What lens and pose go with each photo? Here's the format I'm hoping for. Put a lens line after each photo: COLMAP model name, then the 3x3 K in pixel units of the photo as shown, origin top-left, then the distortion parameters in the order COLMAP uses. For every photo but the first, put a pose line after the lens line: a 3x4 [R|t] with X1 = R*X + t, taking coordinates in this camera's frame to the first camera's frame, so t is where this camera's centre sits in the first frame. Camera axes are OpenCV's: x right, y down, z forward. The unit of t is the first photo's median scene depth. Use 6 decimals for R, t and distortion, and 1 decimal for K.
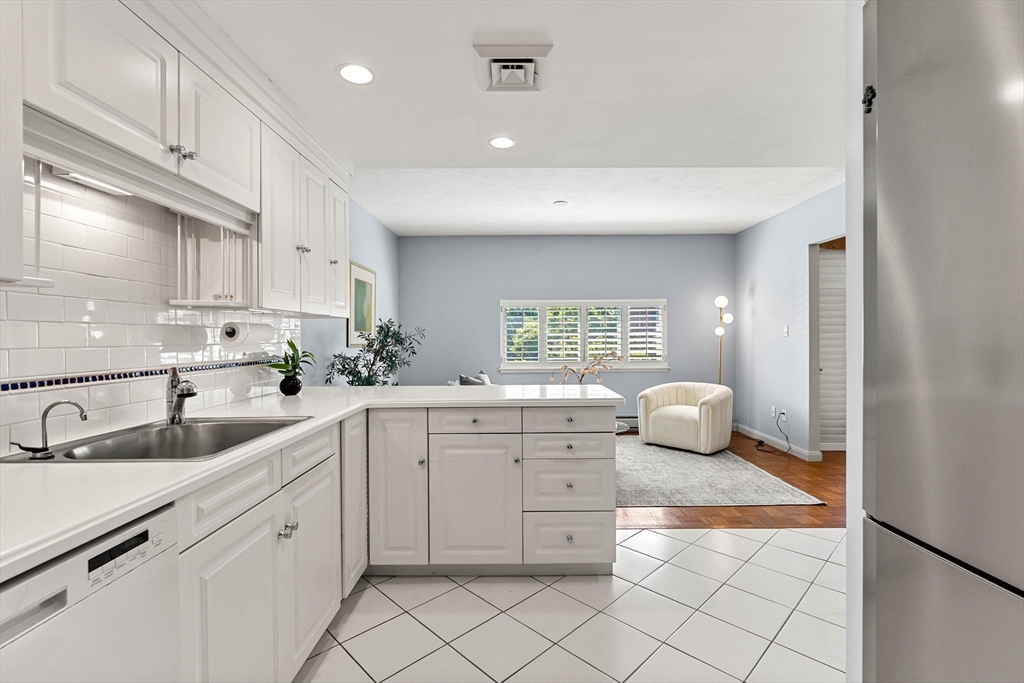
lens RADIAL K [[466.5, 0, 515.4], [0, 466.5, 341.9], [0, 0, 1]] dist [-0.004341, 0.000402]
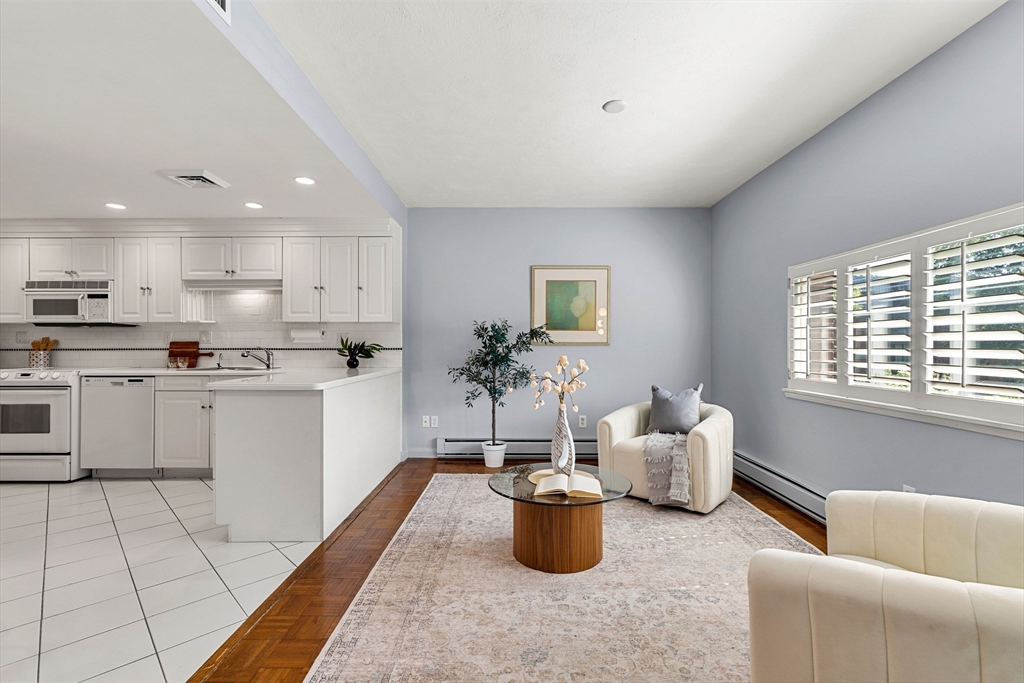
lens RADIAL K [[460.9, 0, 515.0], [0, 460.9, 341.5], [0, 0, 1]] dist [-0.015767, 0.008225]
pose [[0.006719, -0.001034, -0.999977, 1.381129], [-0.010246, 0.999947, -0.001103, 0.009787], [0.999925, 0.010253, 0.006708, 1.760353]]
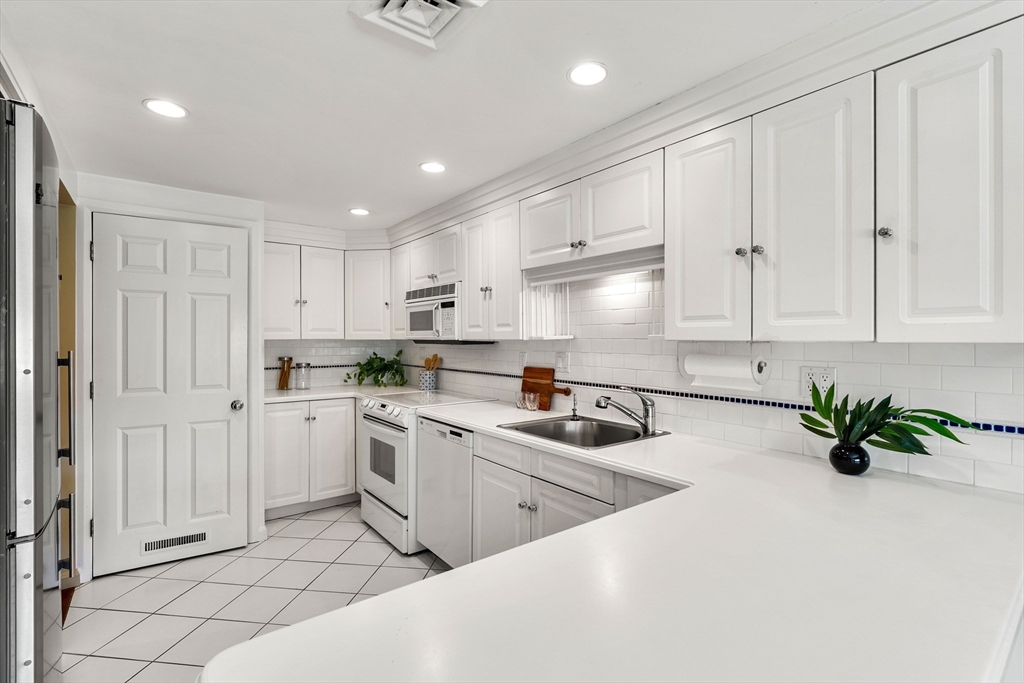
lens RADIAL K [[467.8, 0, 514.5], [0, 467.8, 341.9], [0, 0, 1]] dist [-0.007341, 0.000427]
pose [[-0.786674, 0.010210, -0.617285, 0.255534], [-0.003729, 0.999766, 0.021288, -0.075006], [0.617358, 0.019048, -0.786452, 1.327186]]
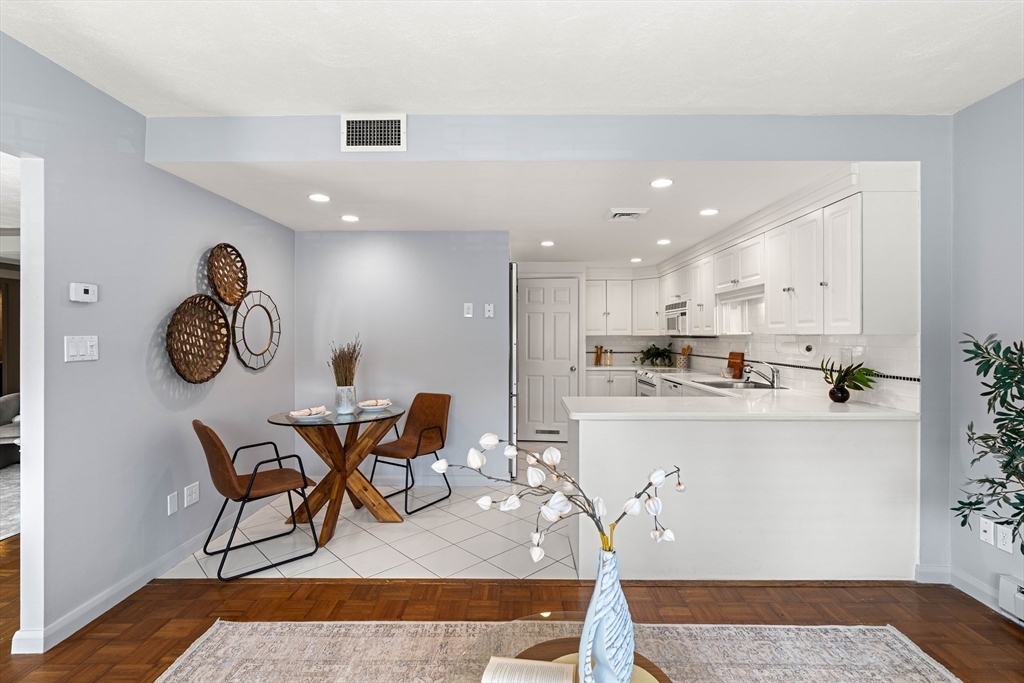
lens RADIAL K [[468.3, 0, 516.5], [0, 468.3, 336.8], [0, 0, 1]] dist [-0.007015, 0.000833]
pose [[-0.999961, 0.006559, 0.005893, 0.357811], [0.006637, 0.999890, 0.013293, -0.079688], [-0.005805, 0.013332, -0.999894, 2.401511]]
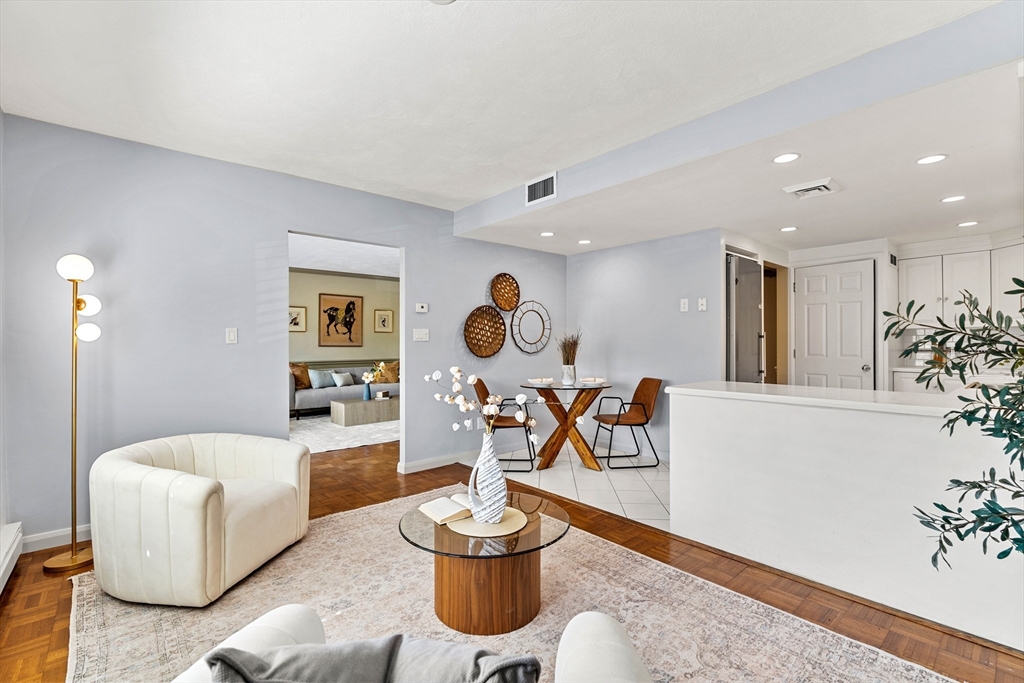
lens RADIAL K [[460.9, 0, 515.0], [0, 460.9, 341.5], [0, 0, 1]] dist [-0.015767, 0.008225]
pose [[-0.661983, 0.010841, 0.749441, -0.453032], [0.016545, 0.999863, 0.000152, -0.015707], [-0.749336, 0.012500, -0.662072, 2.440376]]
